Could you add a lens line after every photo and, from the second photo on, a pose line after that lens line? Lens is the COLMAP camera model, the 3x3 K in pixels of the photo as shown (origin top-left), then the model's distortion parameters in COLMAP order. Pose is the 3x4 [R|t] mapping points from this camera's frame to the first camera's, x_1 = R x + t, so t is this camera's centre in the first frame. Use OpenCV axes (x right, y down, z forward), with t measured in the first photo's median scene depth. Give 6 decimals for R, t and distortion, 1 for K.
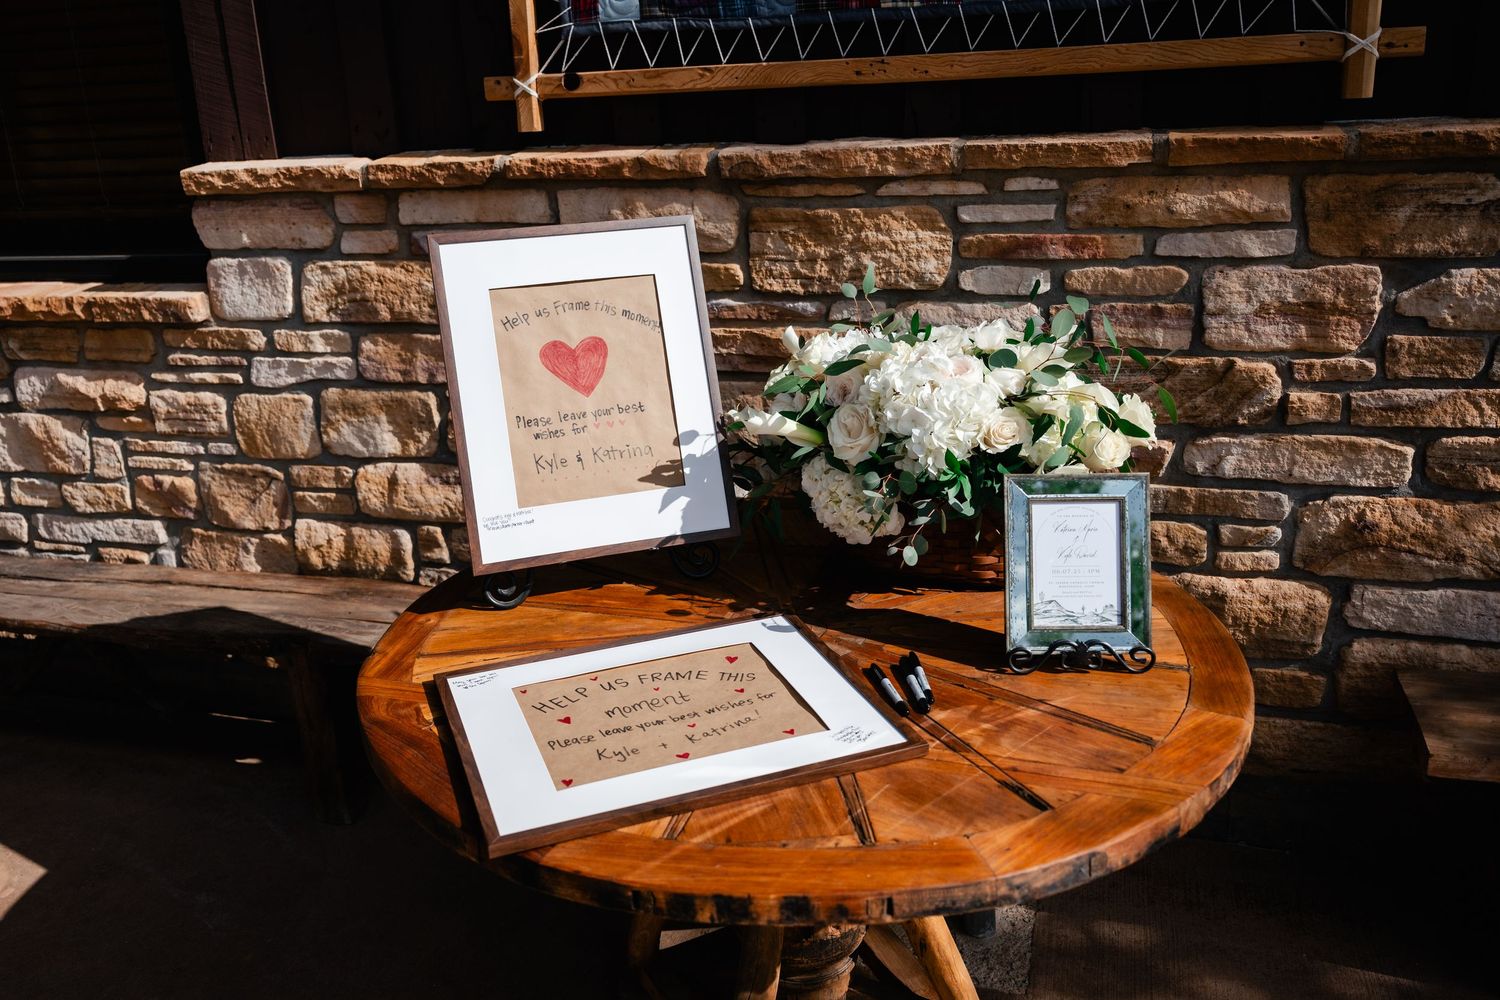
lens RADIAL K [[1224.2, 0, 712.9], [0, 1224.2, 437.5], [0, 0, 1]] dist [-0.009937, 0.010831]
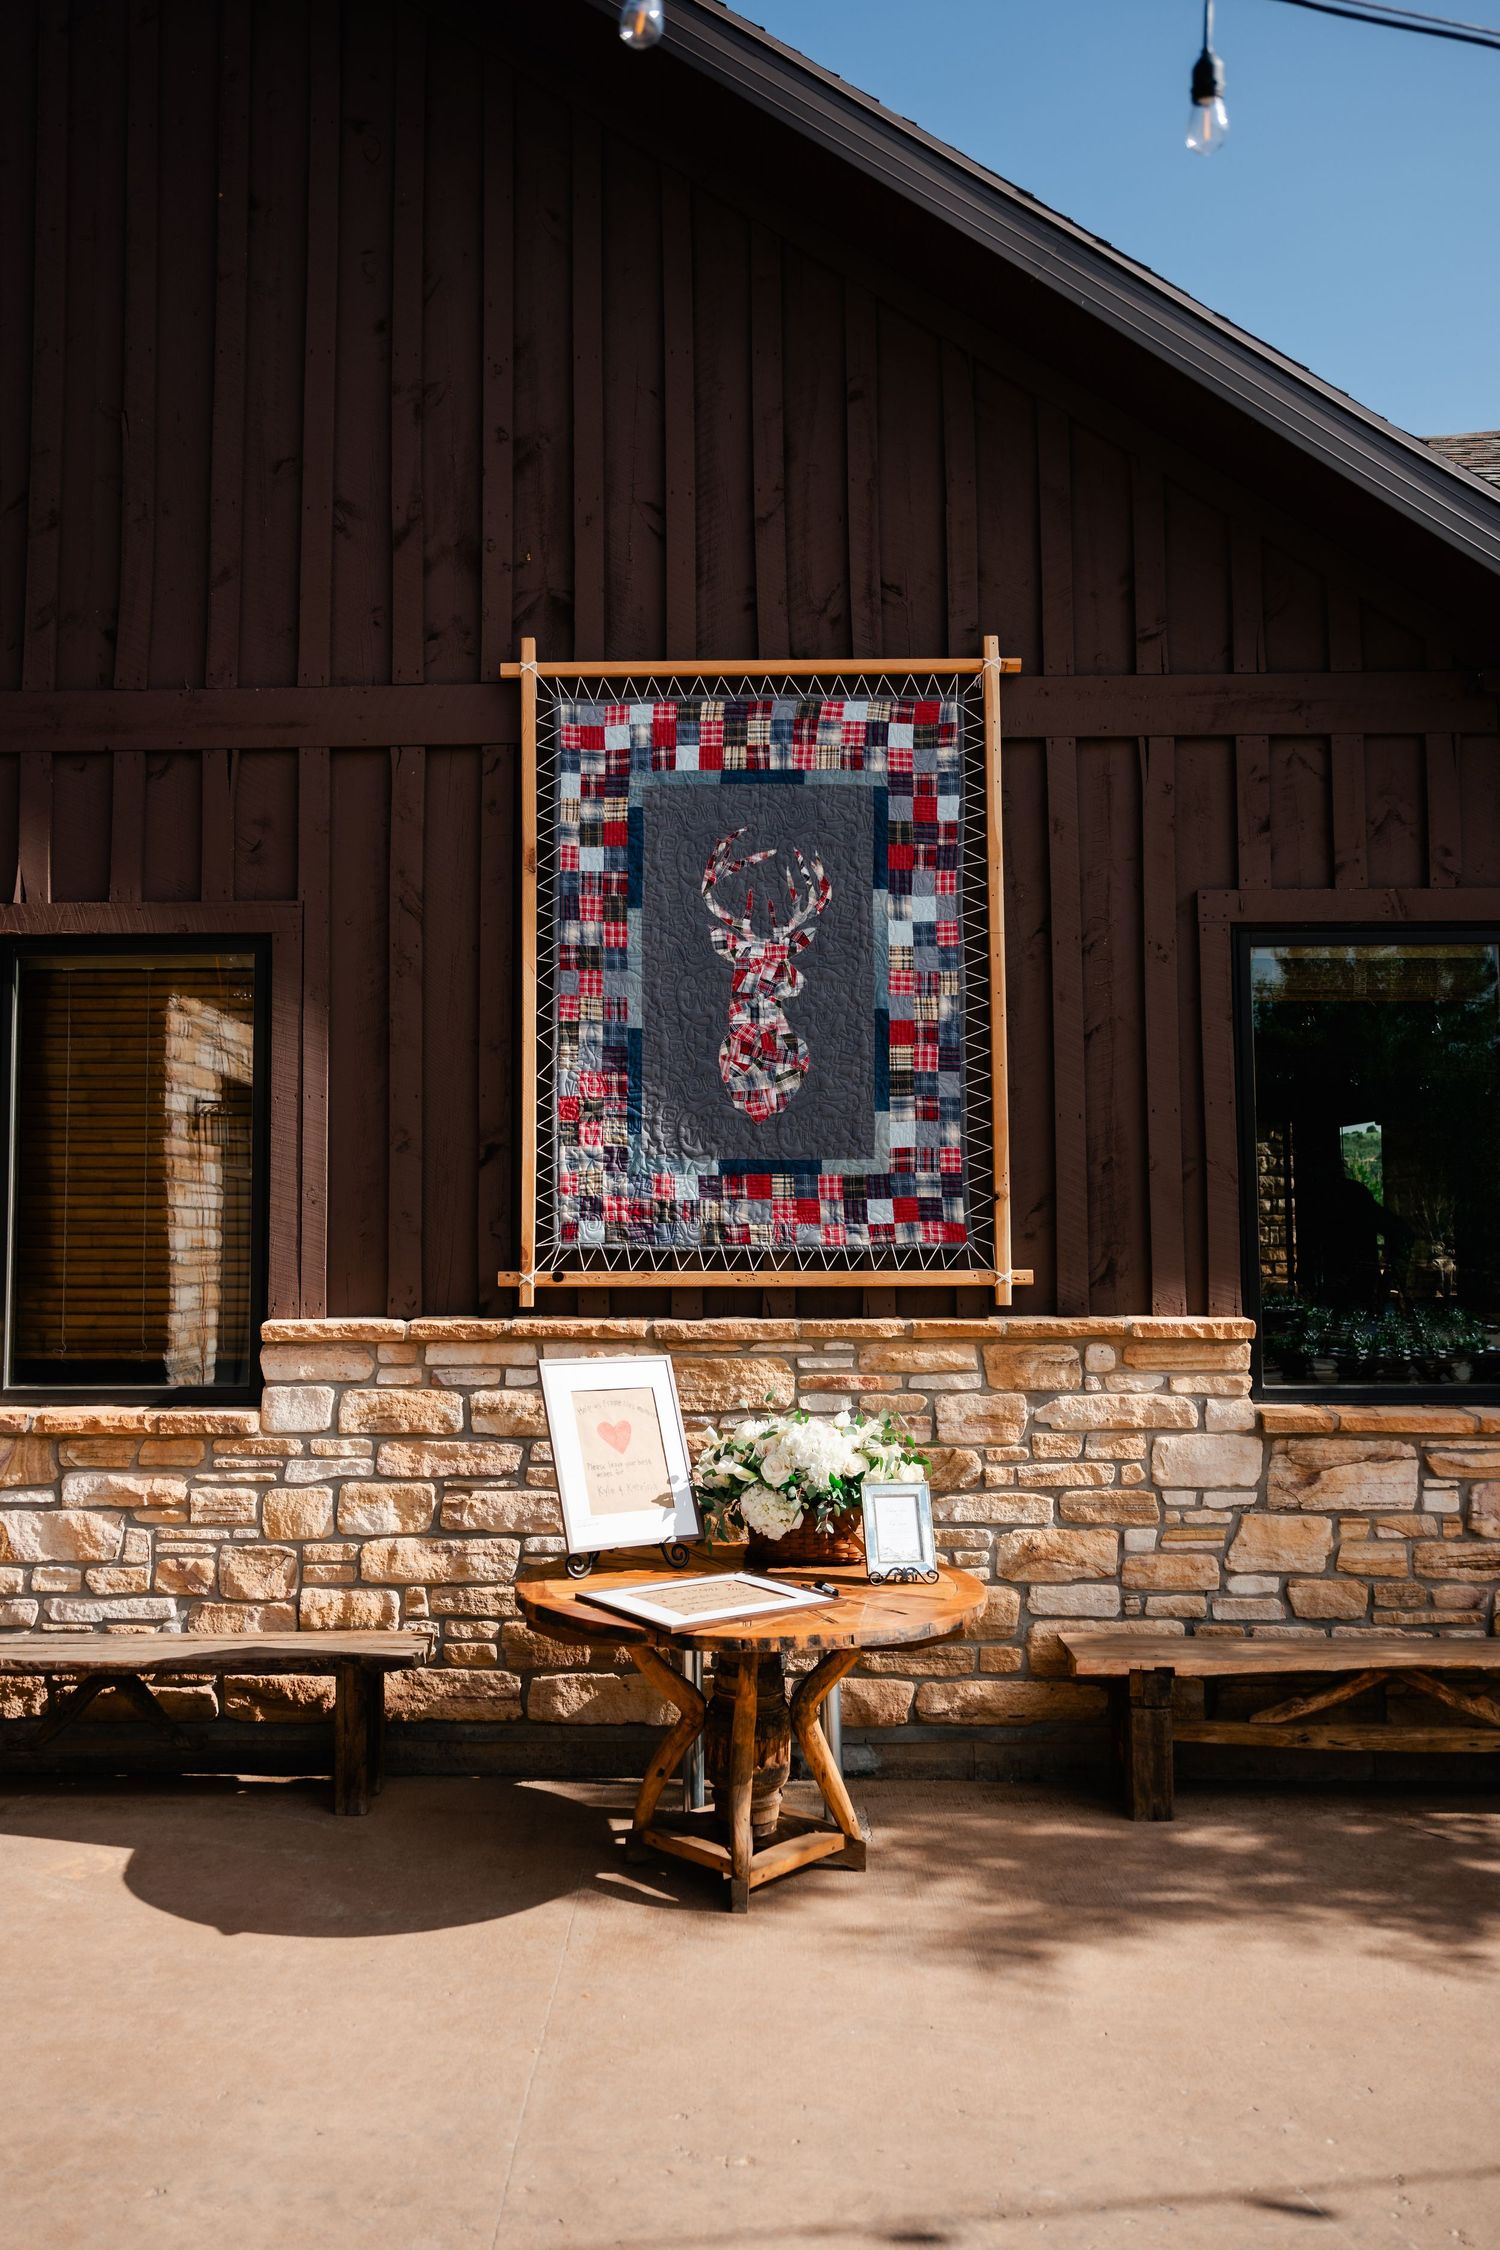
lens RADIAL K [[1622.2, 0, 726.8], [0, 1622.2, 1136.6], [0, 0, 1]] dist [-0.008764, 0.006318]
pose [[0.954593, 0.068029, 0.290043, -0.556491], [0.039903, 0.935609, -0.350775, 0.302677], [-0.295229, 0.346421, 0.890411, -1.061876]]
